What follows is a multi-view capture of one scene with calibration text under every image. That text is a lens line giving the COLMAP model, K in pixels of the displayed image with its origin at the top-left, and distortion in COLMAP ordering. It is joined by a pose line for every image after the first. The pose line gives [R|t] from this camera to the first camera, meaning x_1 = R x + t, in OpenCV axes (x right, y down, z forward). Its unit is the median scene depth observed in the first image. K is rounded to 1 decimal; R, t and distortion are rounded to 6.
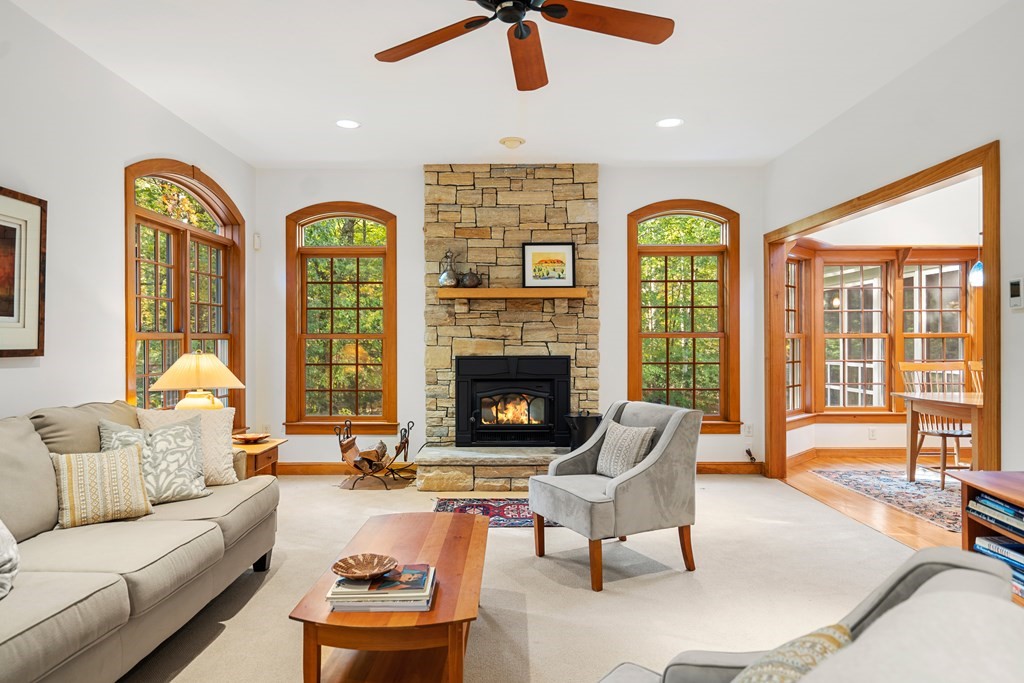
lens RADIAL K [[623.5, 0, 512.0], [0, 623.5, 344.3], [0, 0, 1]] dist [0.004156, 0.001276]
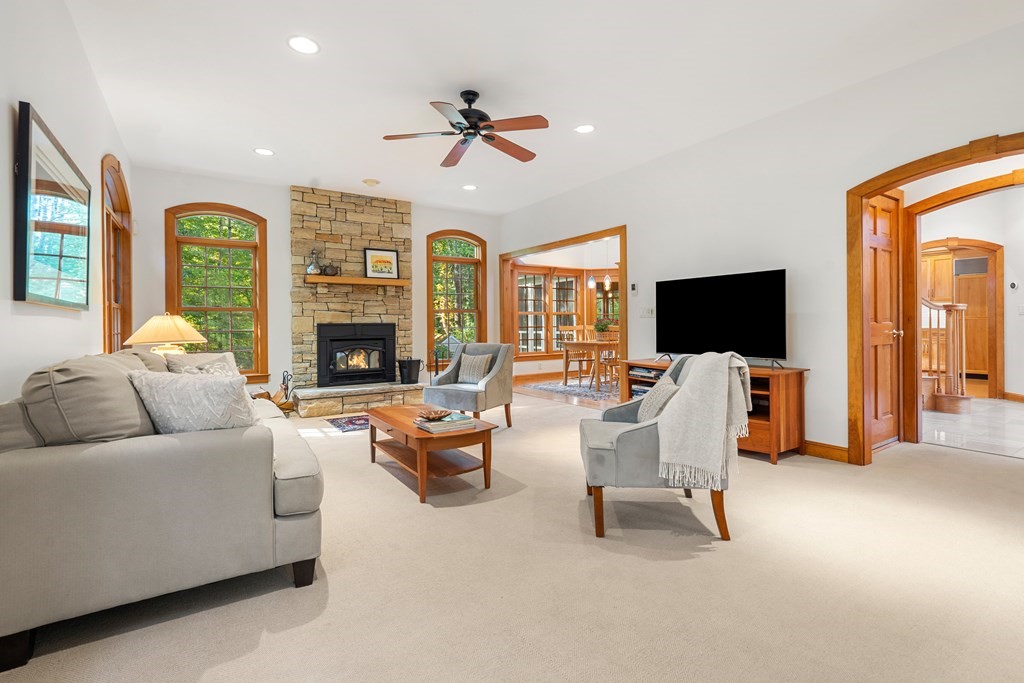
lens RADIAL K [[470.3, 0, 507.4], [0, 470.3, 330.7], [0, 0, 1]] dist [-0.003713, -0.000047]
pose [[0.834991, -0.011514, 0.550143, -0.318866], [0.011133, 0.999930, 0.004030, 0.035773], [-0.550151, 0.002759, 0.835060, -0.132618]]
